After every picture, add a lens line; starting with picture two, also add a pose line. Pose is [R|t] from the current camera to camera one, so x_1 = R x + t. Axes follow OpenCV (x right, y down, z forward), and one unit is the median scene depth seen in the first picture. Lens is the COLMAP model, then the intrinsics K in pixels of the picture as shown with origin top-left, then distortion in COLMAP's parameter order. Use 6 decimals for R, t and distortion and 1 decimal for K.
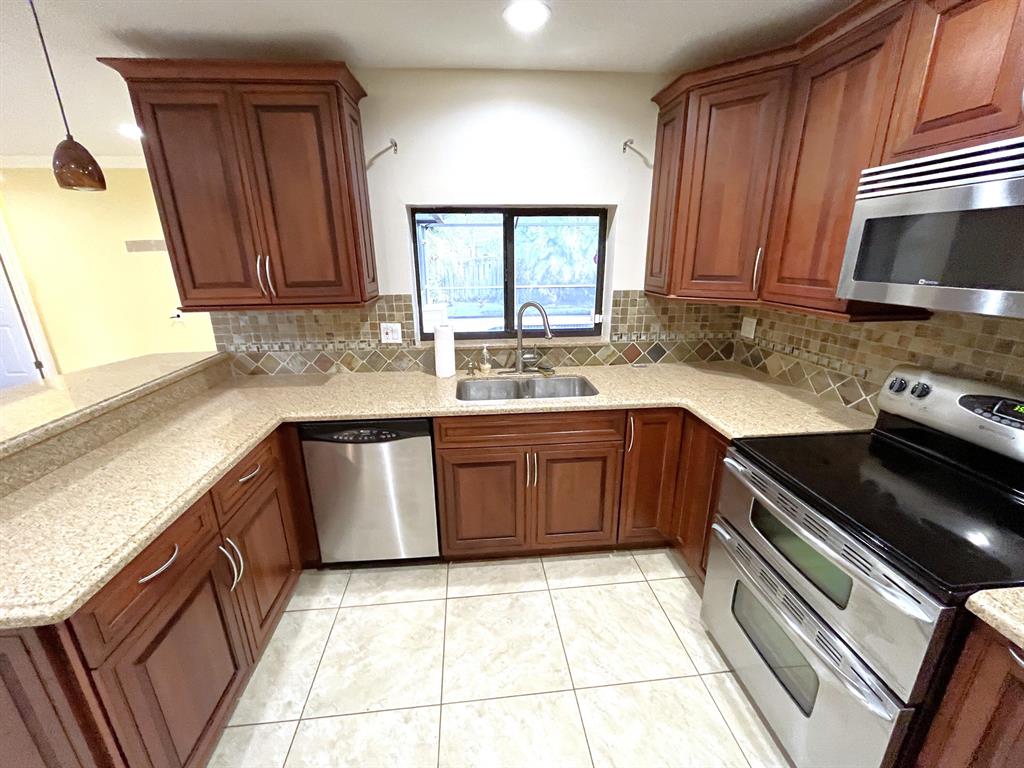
lens RADIAL K [[419.1, 0, 507.6], [0, 419.1, 383.3], [0, 0, 1]] dist [-0.003384, -0.000494]
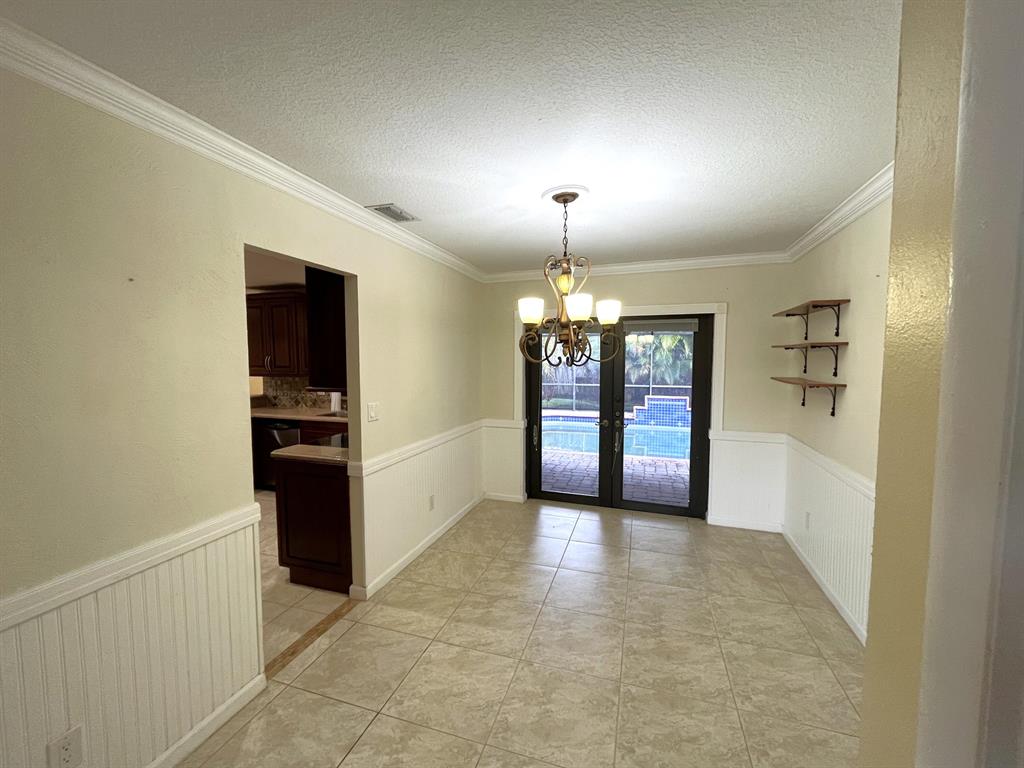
lens RADIAL K [[419.1, 0, 507.6], [0, 419.1, 383.3], [0, 0, 1]] dist [-0.003384, -0.000494]
pose [[0.918146, 0.037276, -0.394484, 1.523225], [-0.128573, 0.969724, -0.207616, 0.178110], [0.374802, 0.241342, 0.895141, -0.626541]]
